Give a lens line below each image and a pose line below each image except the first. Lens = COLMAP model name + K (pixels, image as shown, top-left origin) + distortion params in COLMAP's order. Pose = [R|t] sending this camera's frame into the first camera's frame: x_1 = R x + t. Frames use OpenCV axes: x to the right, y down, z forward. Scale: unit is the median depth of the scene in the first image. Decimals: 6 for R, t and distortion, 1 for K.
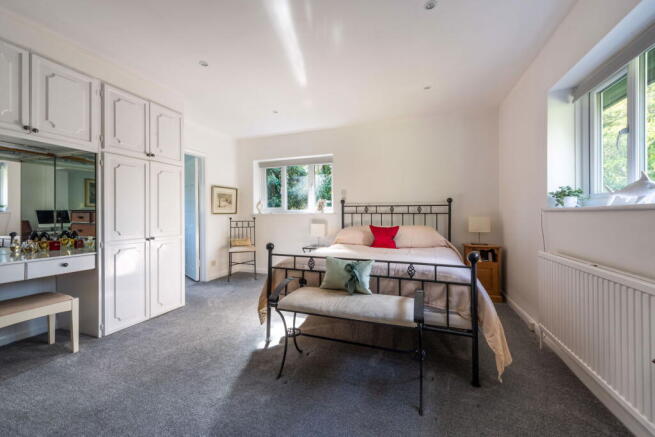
lens RADIAL K [[257.0, 0, 330.1], [0, 257.0, 216.5], [0, 0, 1]] dist [0.002094, 0.000205]
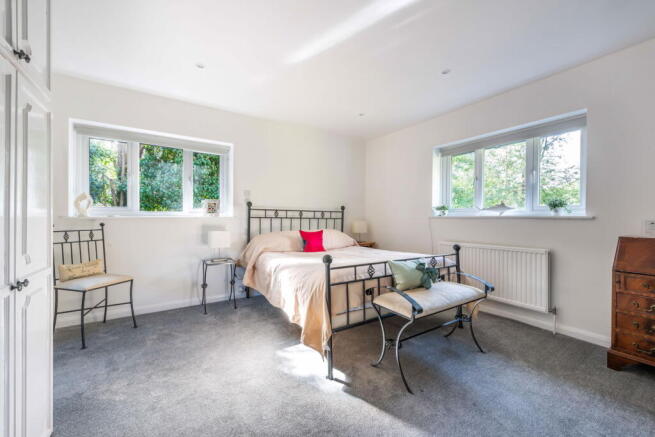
lens RADIAL K [[257.0, 0, 330.2], [0, 257.0, 218.8], [0, 0, 1]] dist [0.002094, 0.000205]
pose [[0.598000, 0.005550, 0.801477, -0.545485], [0.000261, 0.999975, -0.007120, -0.002779], [-0.801496, 0.004467, 0.597984, 0.320498]]
